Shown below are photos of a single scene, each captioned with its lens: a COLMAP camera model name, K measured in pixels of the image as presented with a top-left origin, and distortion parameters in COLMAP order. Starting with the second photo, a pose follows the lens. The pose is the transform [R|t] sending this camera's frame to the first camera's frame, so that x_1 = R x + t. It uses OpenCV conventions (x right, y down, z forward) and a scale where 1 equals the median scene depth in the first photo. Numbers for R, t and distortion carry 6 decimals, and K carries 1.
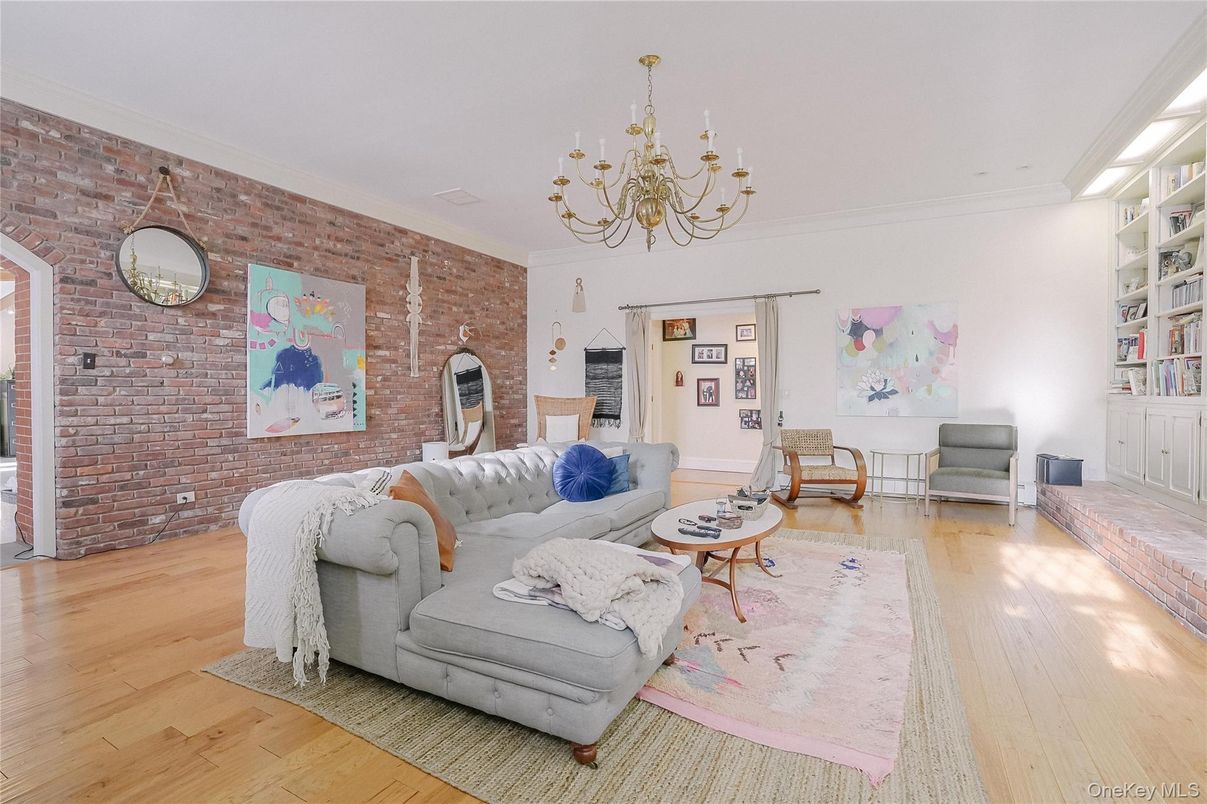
lens RADIAL K [[561.1, 0, 602.2], [0, 561.1, 398.5], [0, 0, 1]] dist [-0.069008, 0.022729]
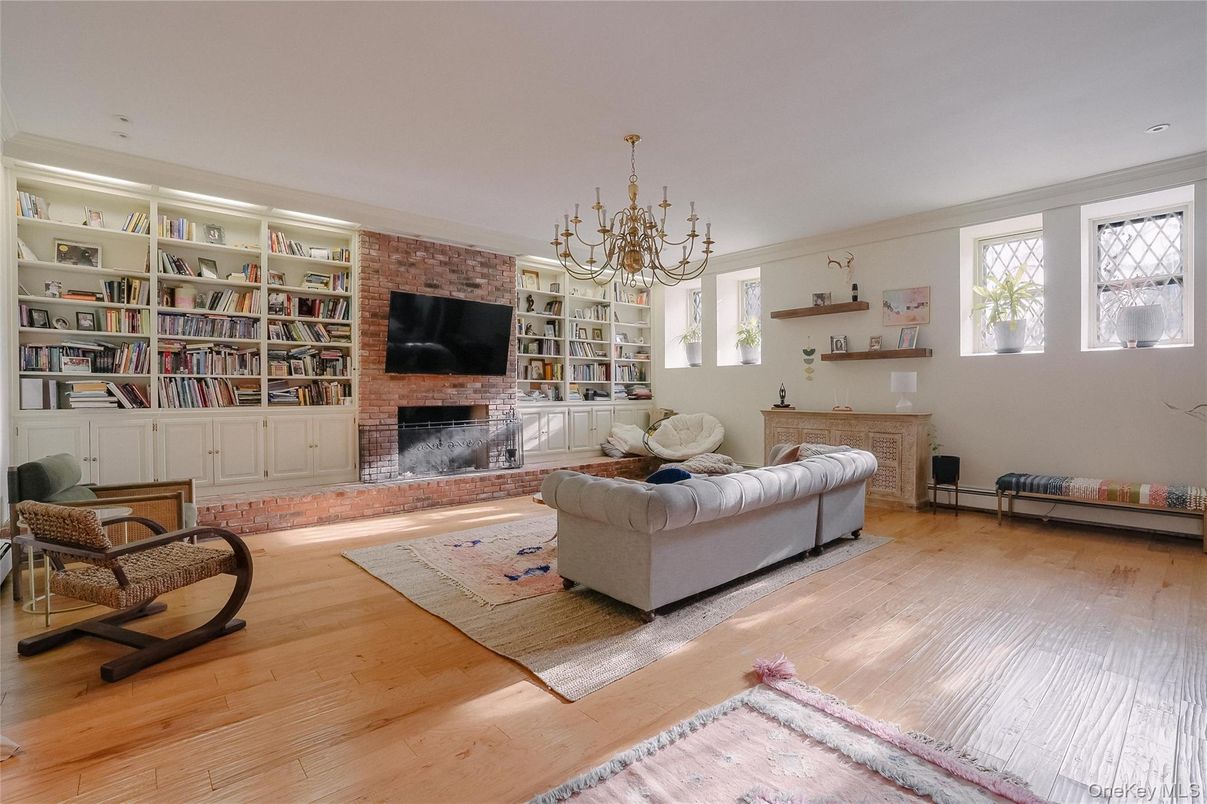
lens RADIAL K [[561.1, 0, 602.2], [0, 561.1, 398.5], [0, 0, 1]] dist [-0.069008, 0.022729]
pose [[-0.939133, -0.000969, 0.343554, -0.163956], [0.007494, 0.999700, 0.023305, -0.032935], [-0.343473, 0.024461, -0.938844, 1.286009]]
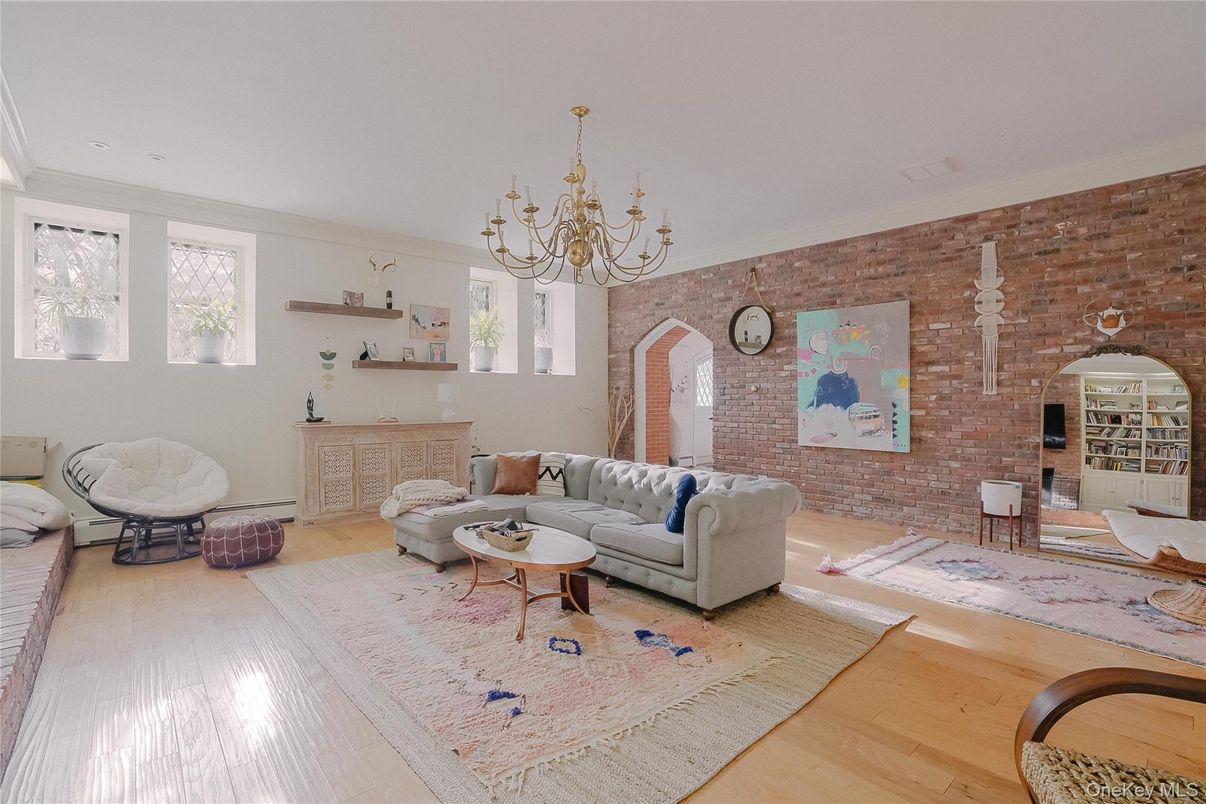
lens RADIAL K [[560.6, 0, 601.7], [0, 560.6, 398.5], [0, 0, 1]] dist [-0.069008, 0.022729]
pose [[-0.342861, 0.002332, -0.939383, 0.629872], [-0.010949, 0.999919, 0.006479, -0.035076], [0.939322, 0.012507, -0.342807, 0.821507]]
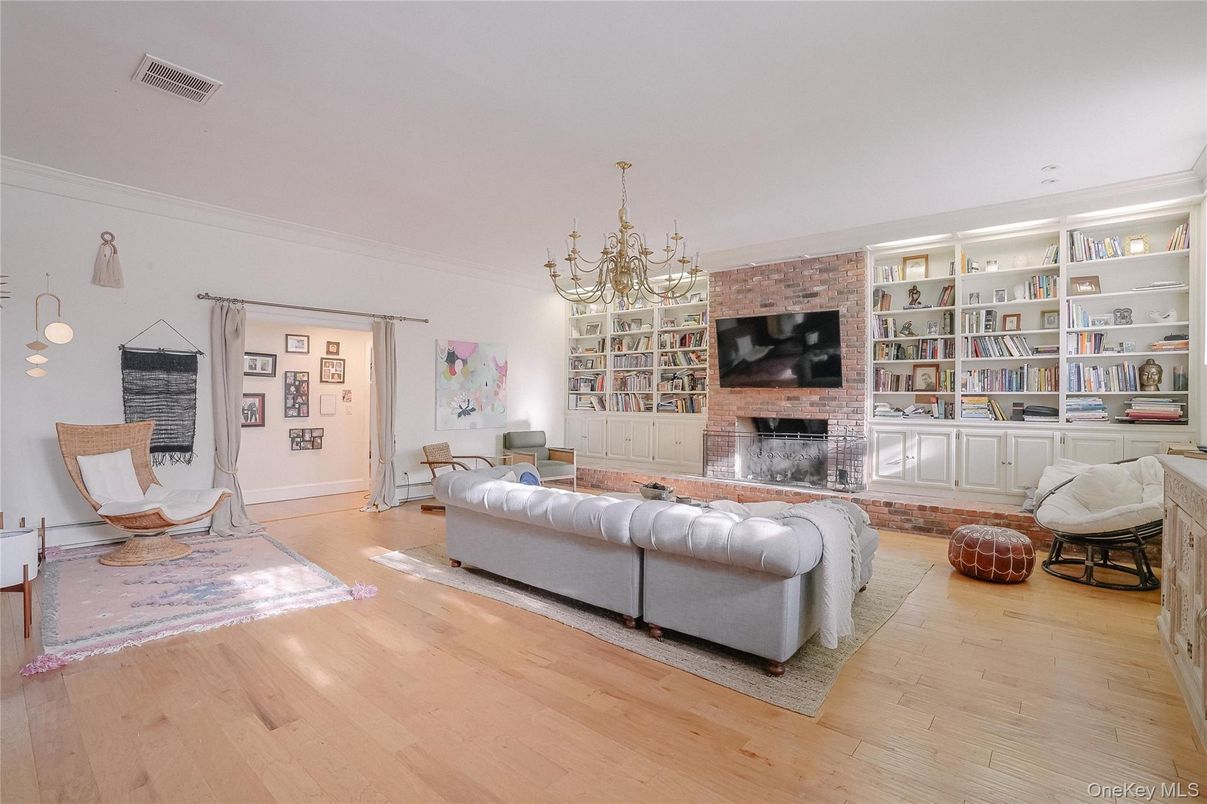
lens RADIAL K [[561.1, 0, 602.2], [0, 561.1, 398.5], [0, 0, 1]] dist [-0.069008, 0.022729]
pose [[0.205675, 0.001002, 0.978620, -0.701915], [0.004775, 0.999987, -0.002027, -0.034429], [-0.978609, 0.005090, 0.205667, 0.454624]]
